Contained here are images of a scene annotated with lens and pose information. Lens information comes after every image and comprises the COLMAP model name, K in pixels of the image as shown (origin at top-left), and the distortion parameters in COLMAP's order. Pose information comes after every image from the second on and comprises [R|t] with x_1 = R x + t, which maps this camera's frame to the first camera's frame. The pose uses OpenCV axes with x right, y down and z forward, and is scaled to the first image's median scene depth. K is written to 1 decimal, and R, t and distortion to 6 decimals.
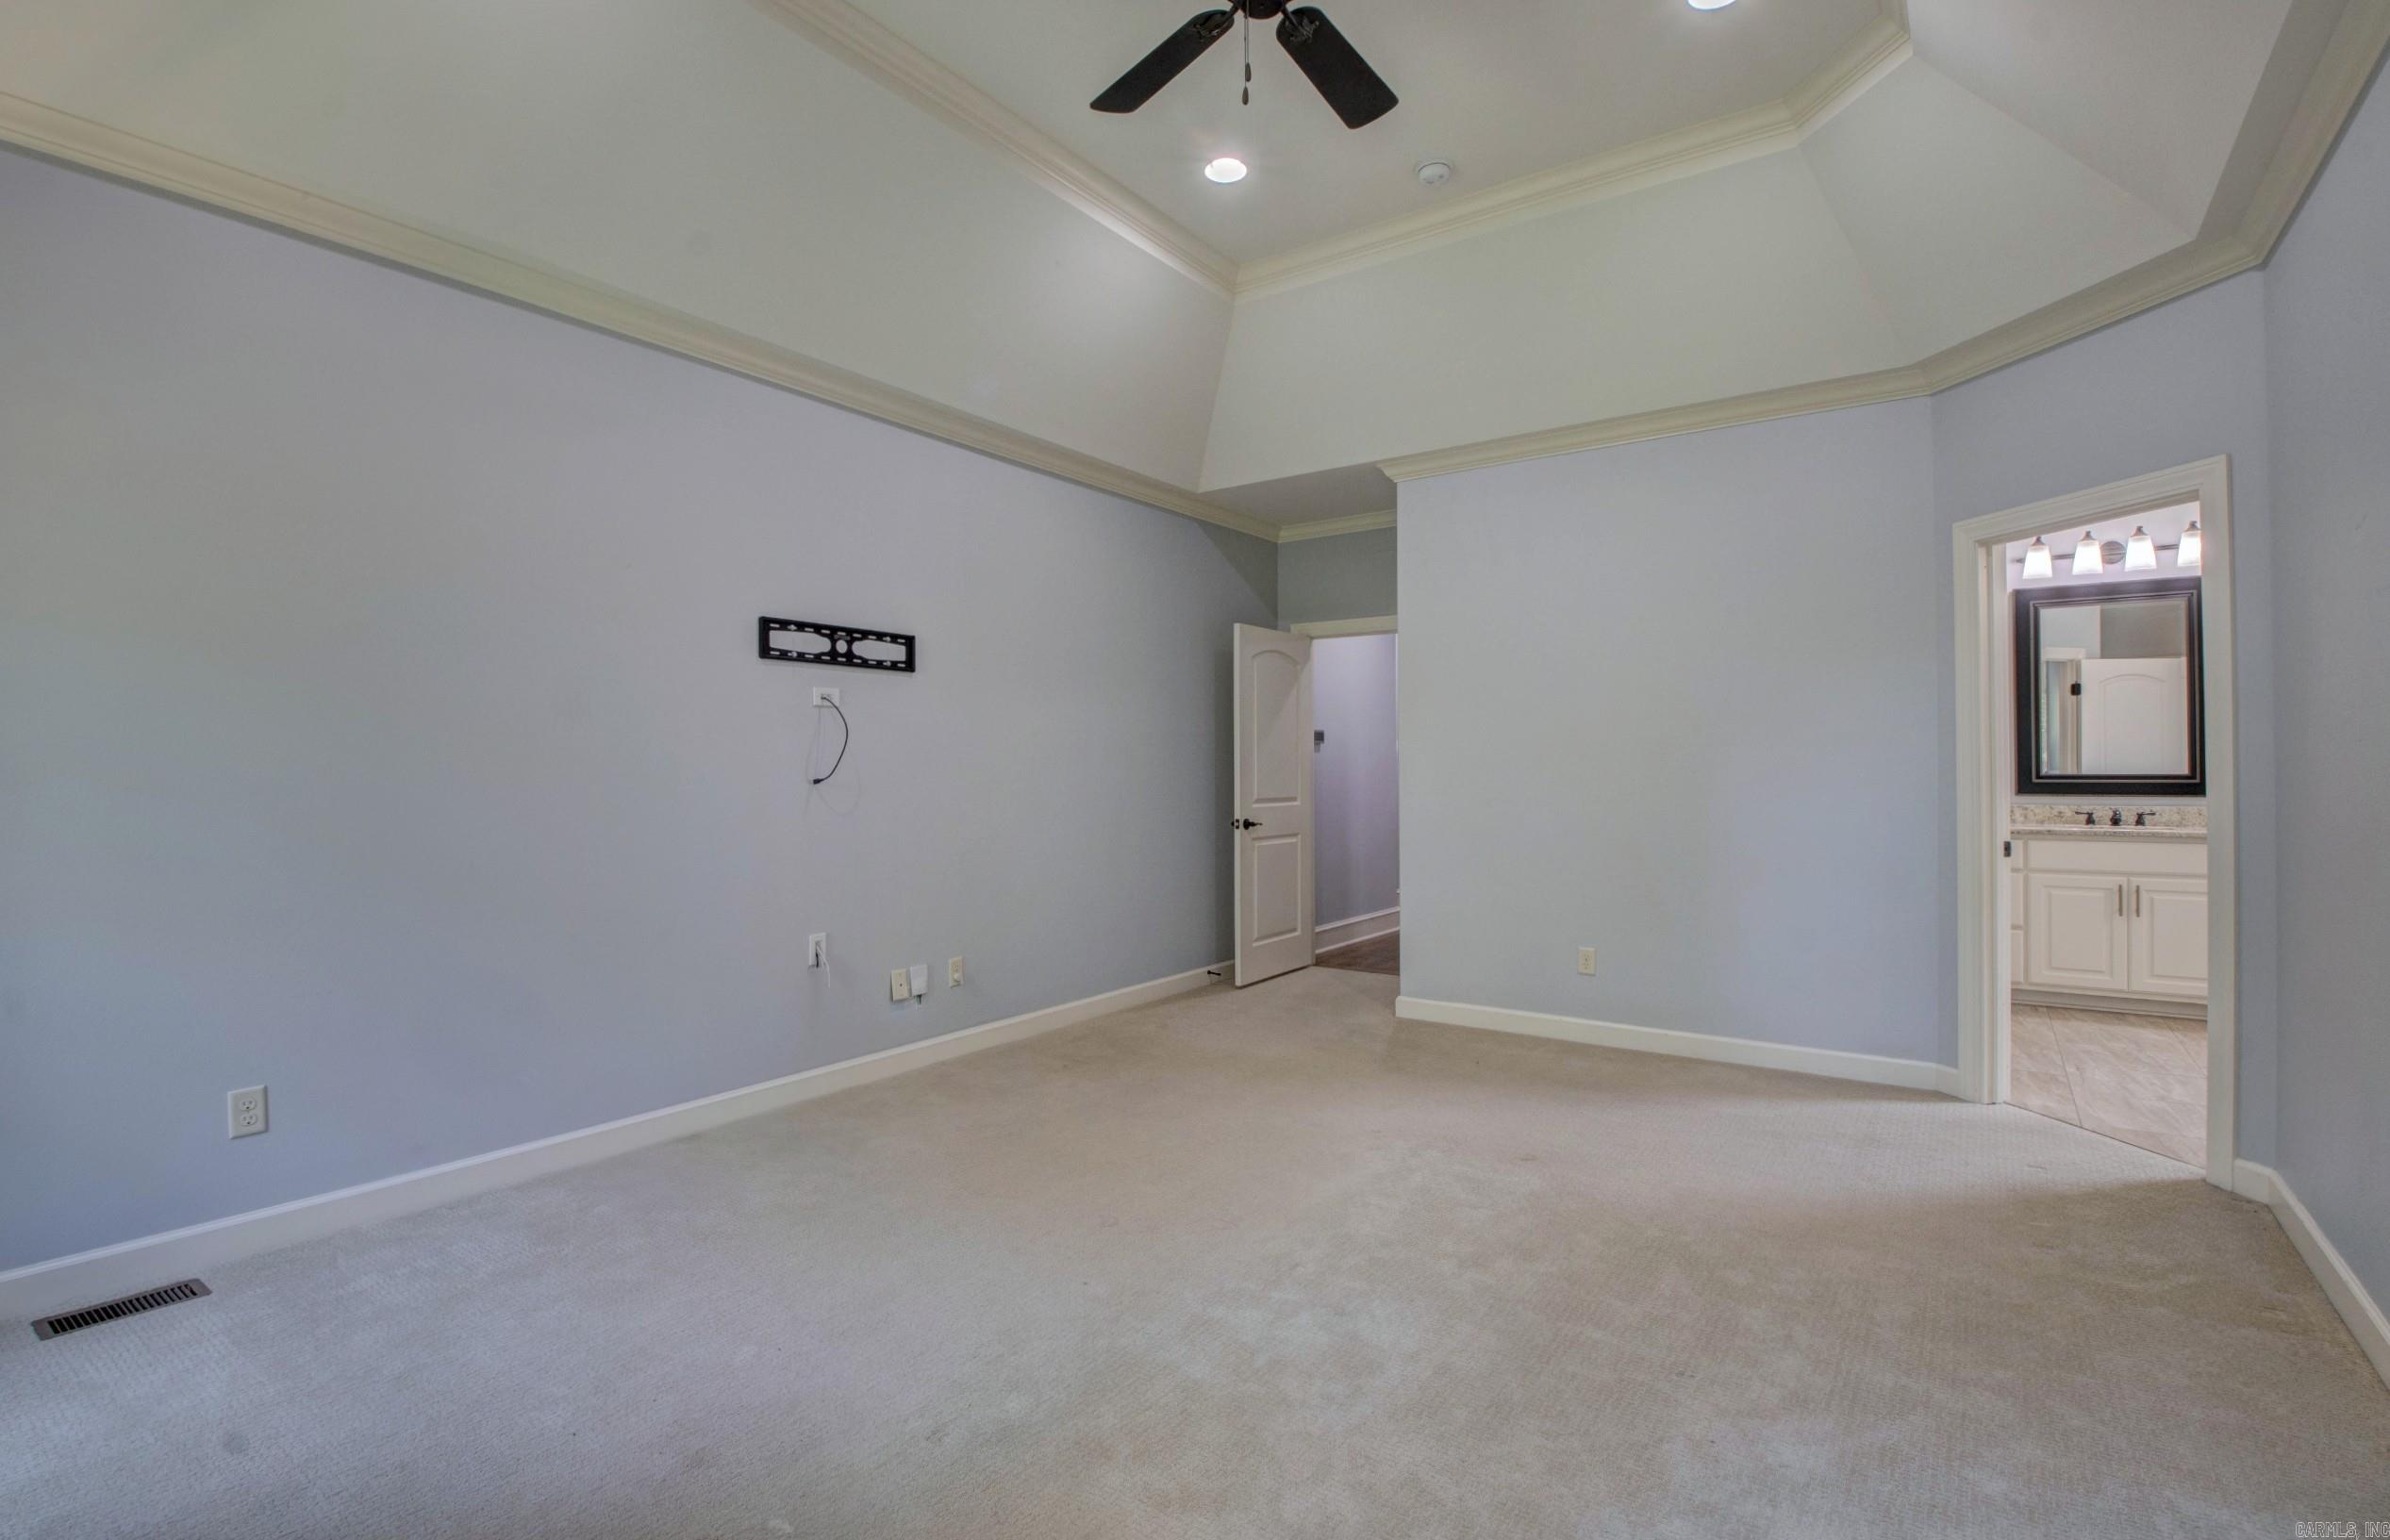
lens RADIAL K [[1122.0, 0, 1185.0], [0, 1122.0, 760.8], [0, 0, 1]] dist [0.025318, -0.027241]
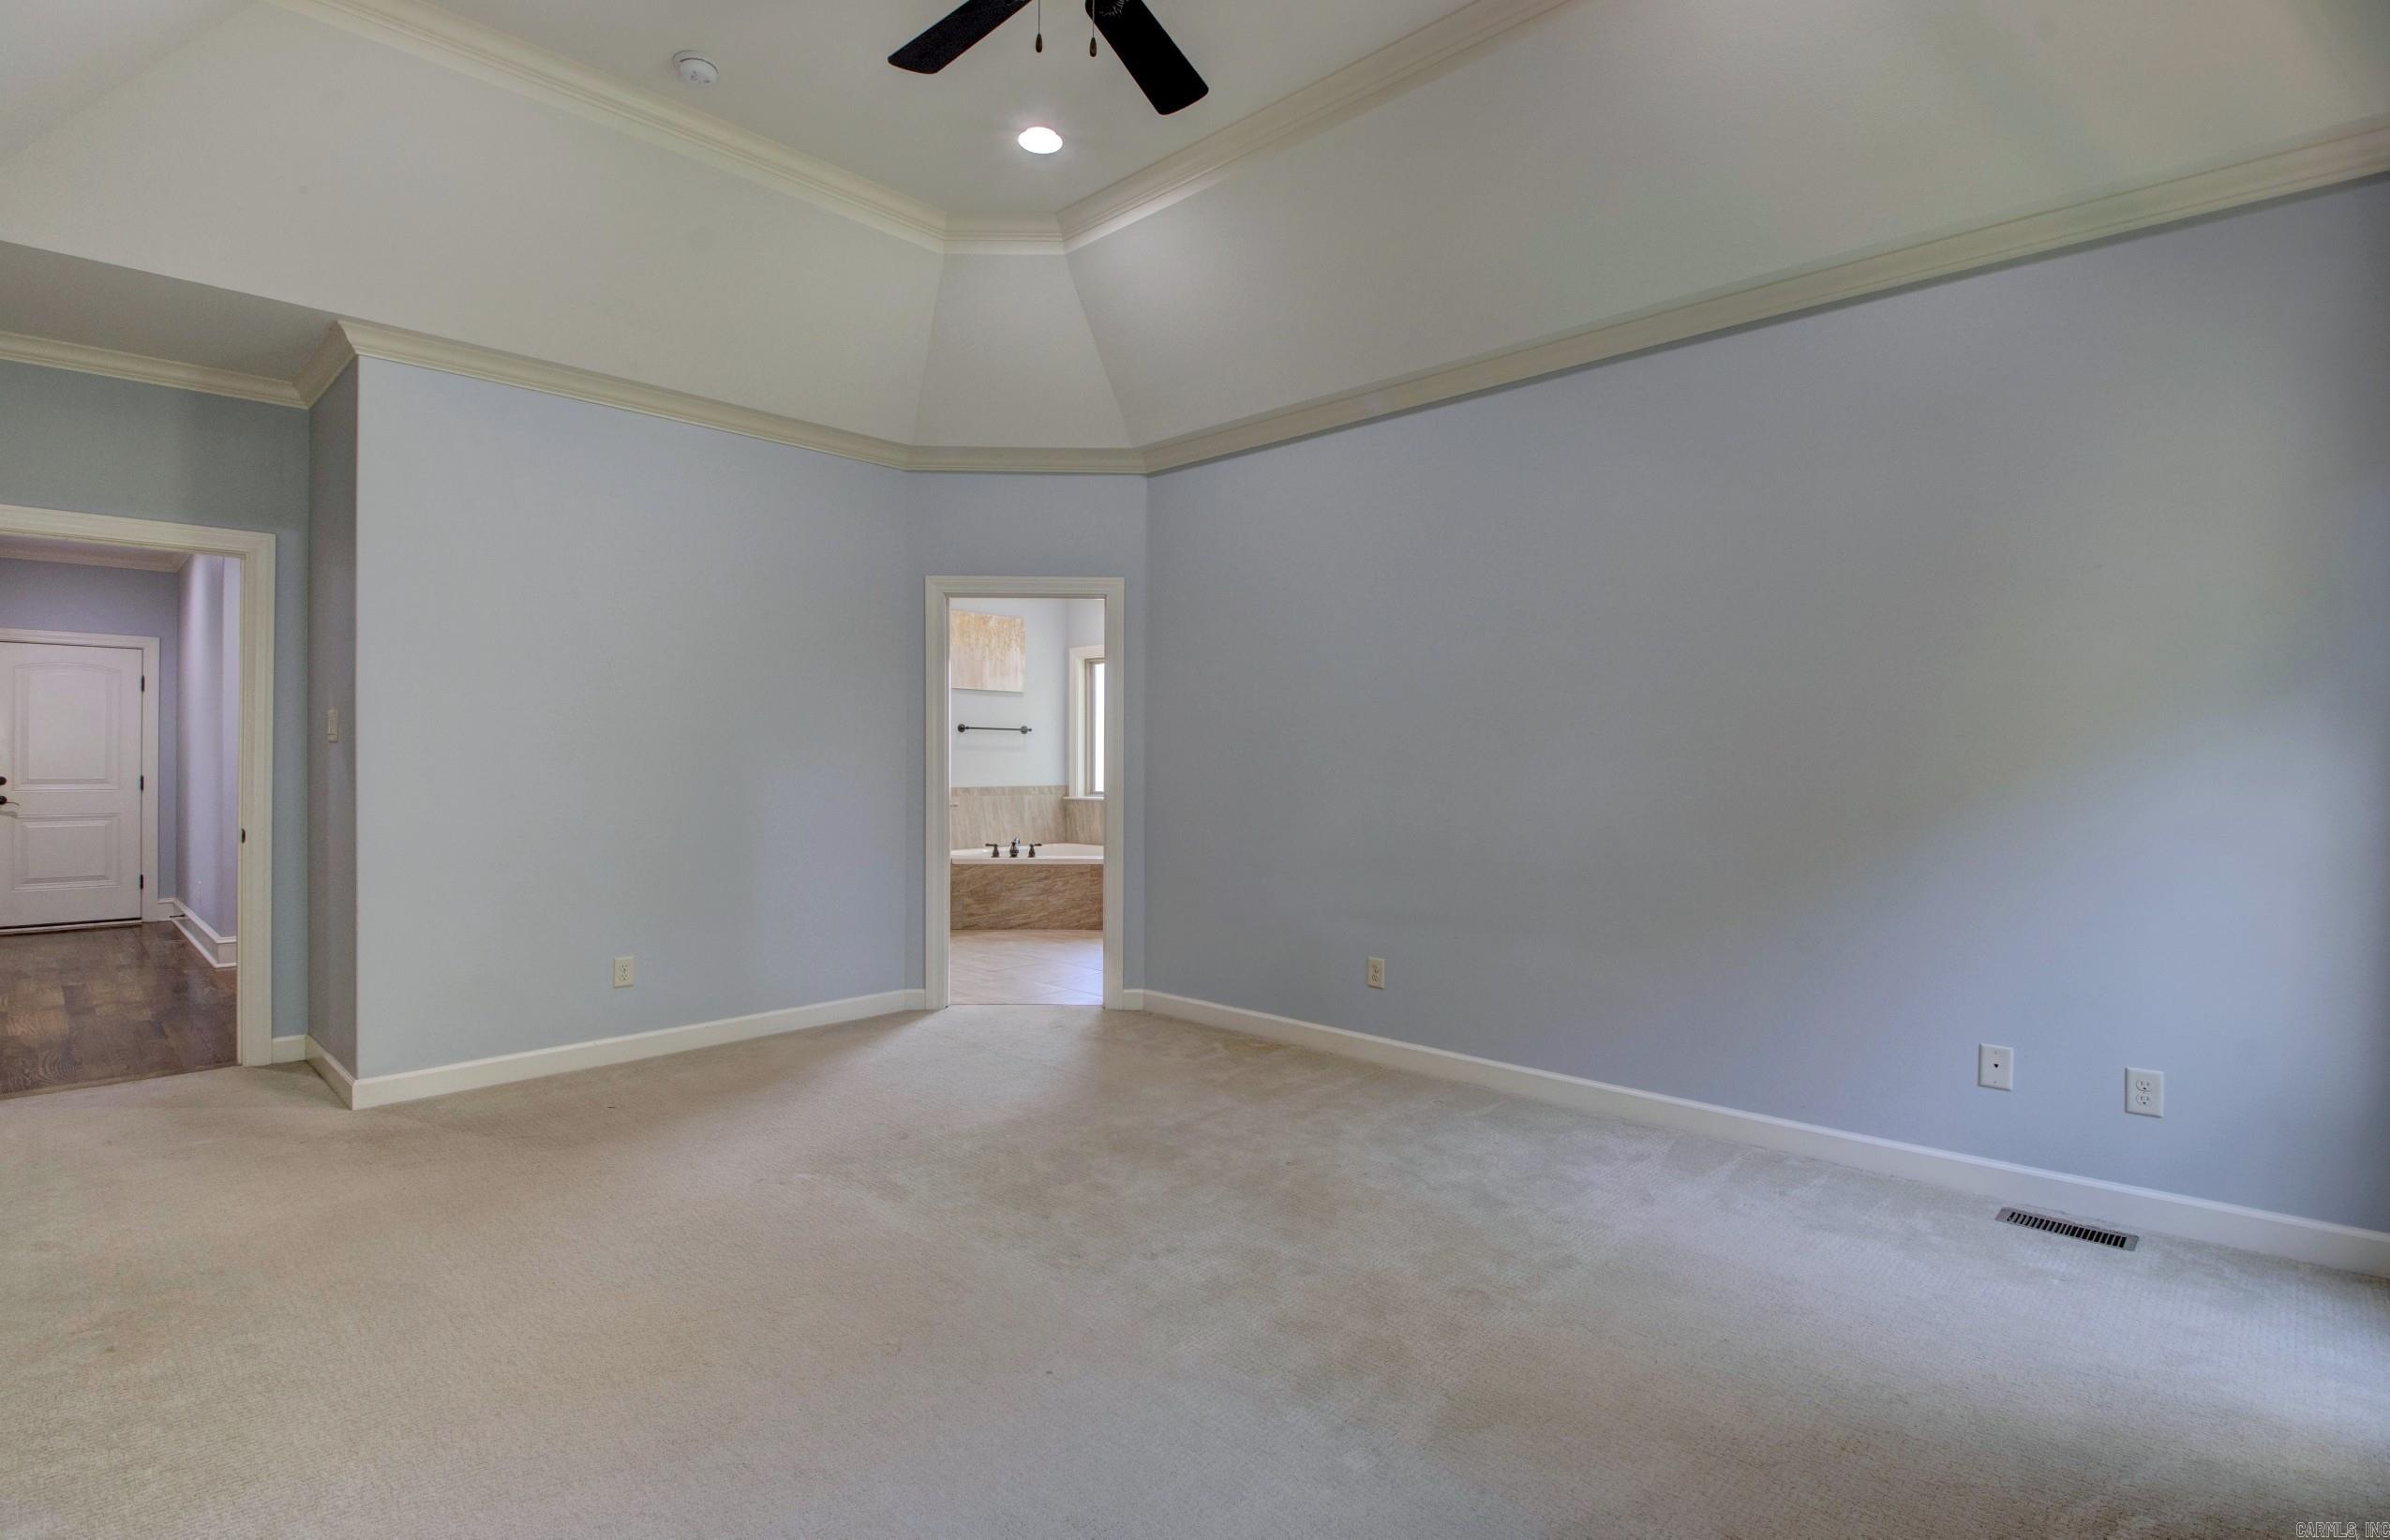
lens RADIAL K [[1122.1, 0, 1185.0], [0, 1122.1, 760.8], [0, 0, 1]] dist [0.025318, -0.027241]
pose [[0.156315, 0.002781, 0.987703, -0.420303], [-0.007234, 0.999972, -0.001670, 0.004725], [-0.987681, -0.006884, 0.156331, 0.362860]]
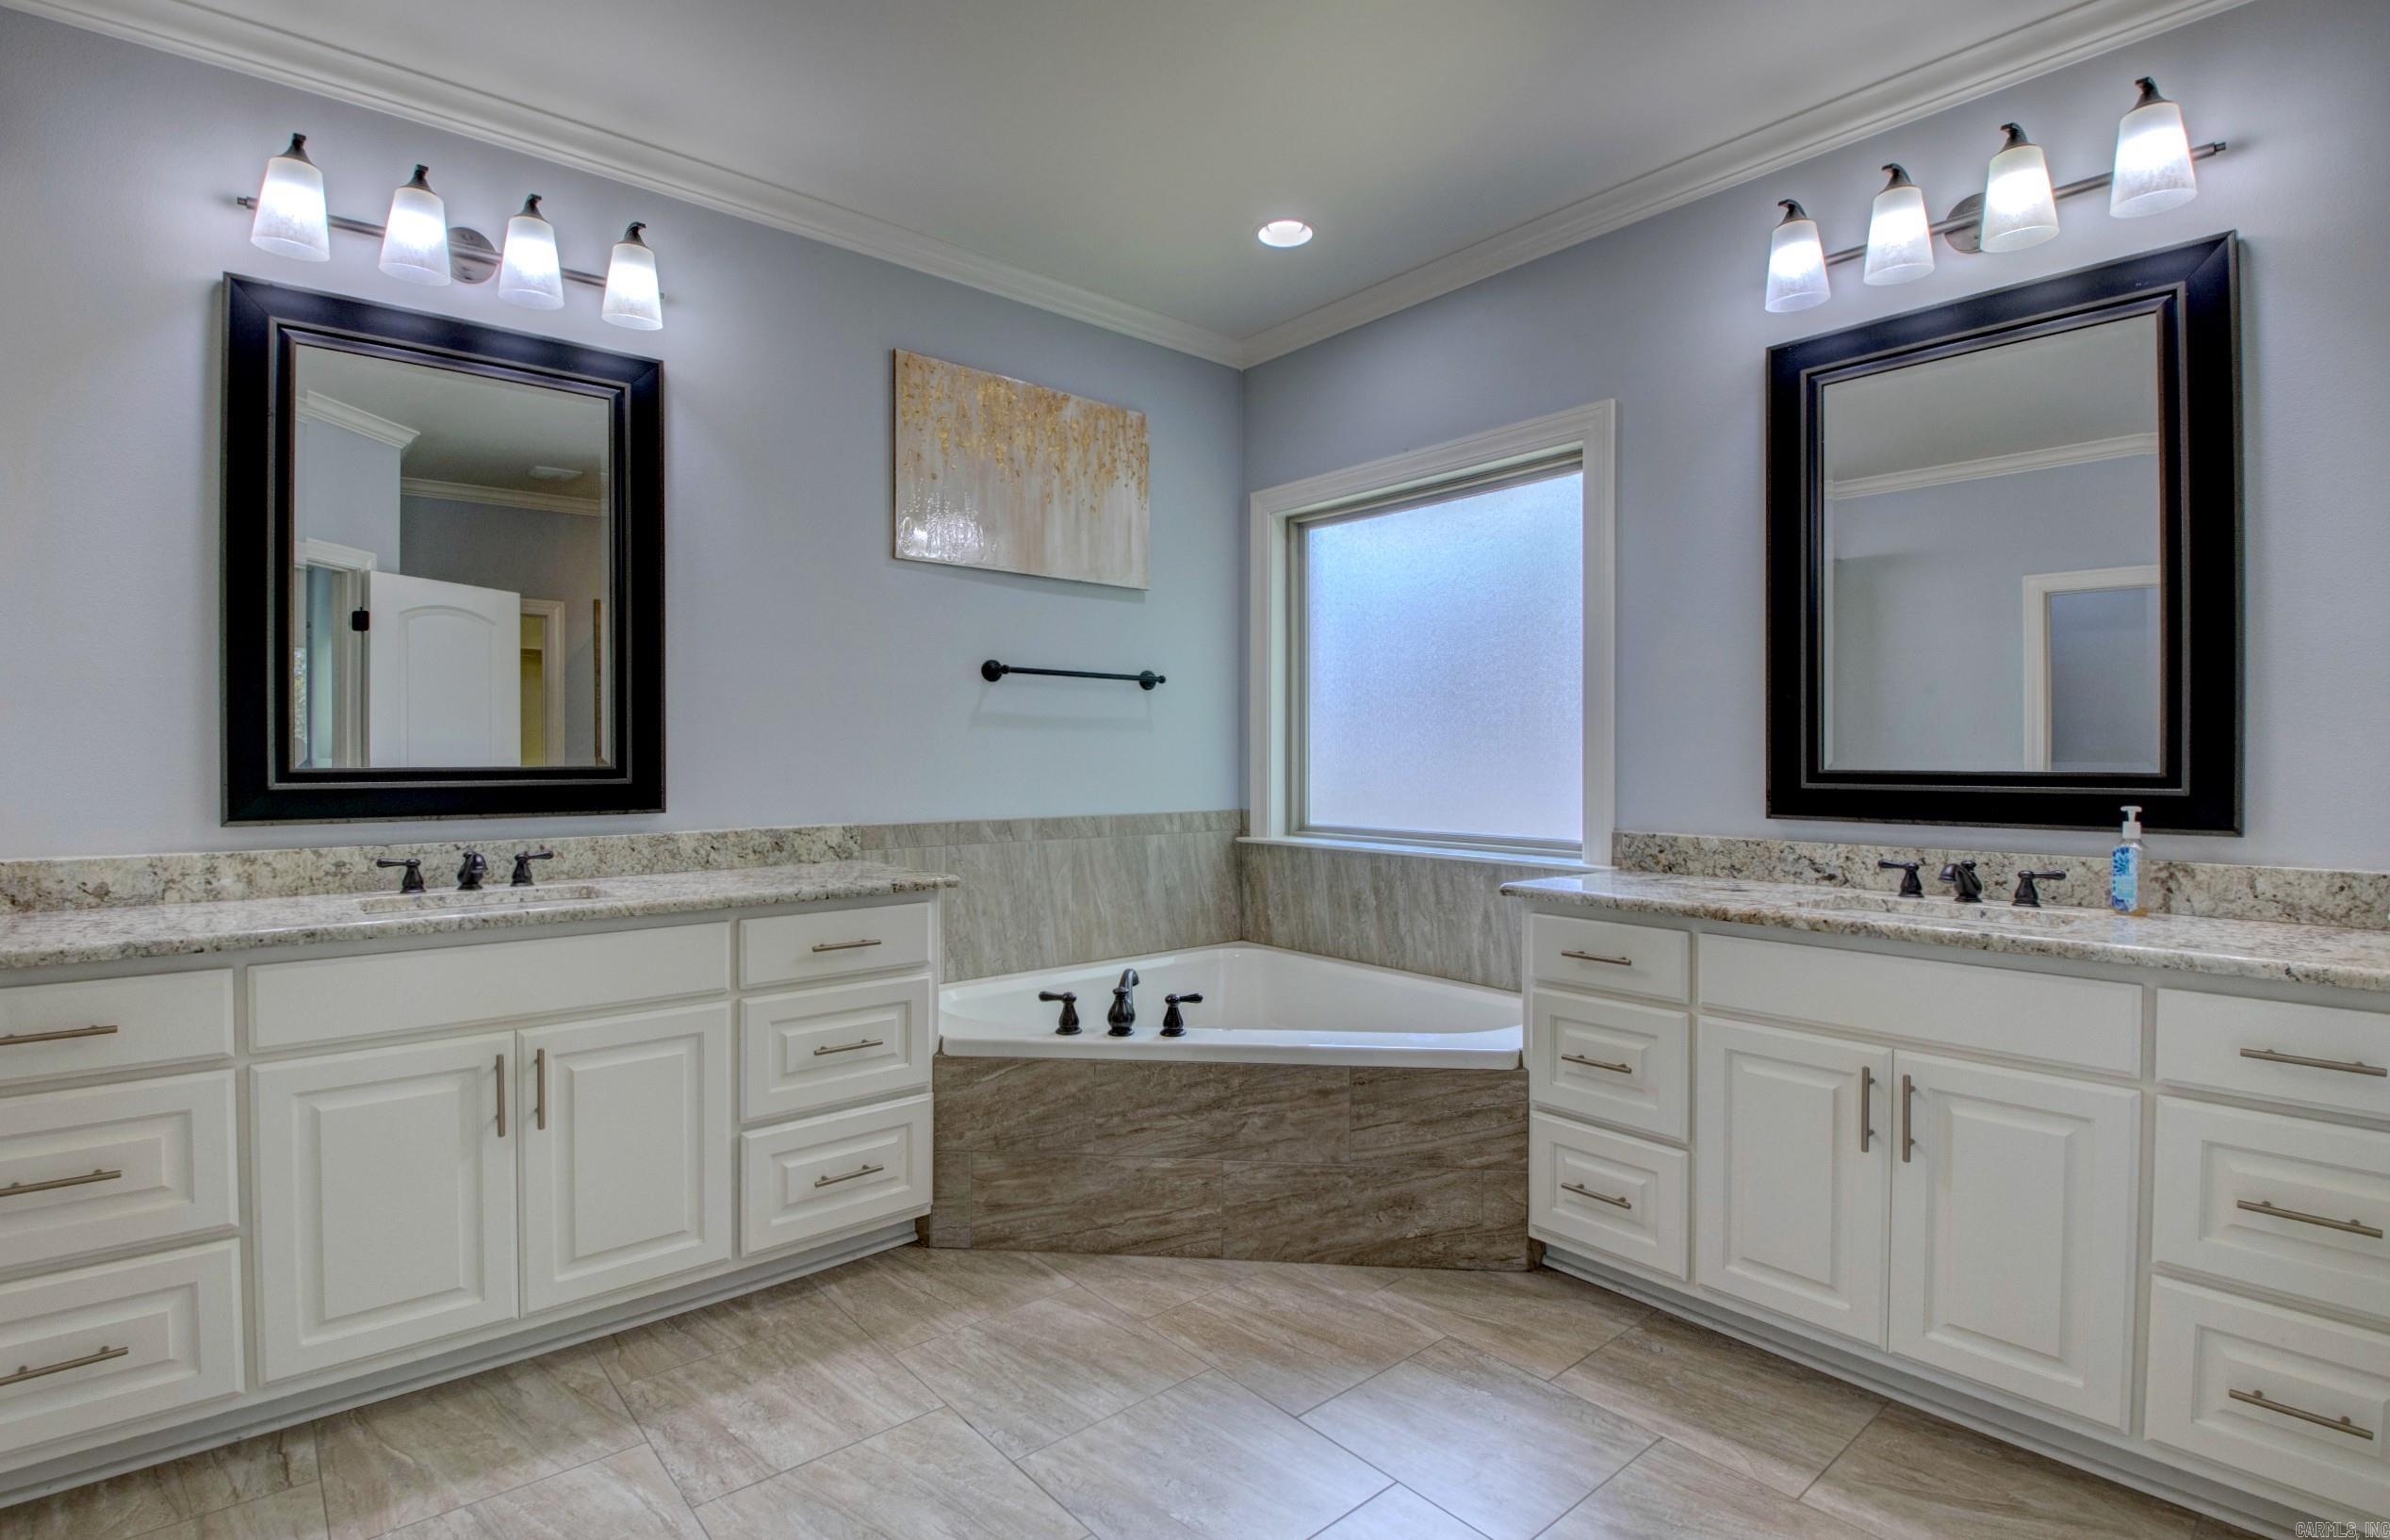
lens RADIAL K [[1122.1, 0, 1185.0], [0, 1122.1, 760.8], [0, 0, 1]] dist [0.025318, -0.027241]
pose [[0.255687, 0.000985, 0.966759, 0.498310], [-0.006712, 0.999977, 0.000756, 0.007313], [-0.966736, -0.006683, 0.255687, 0.651407]]
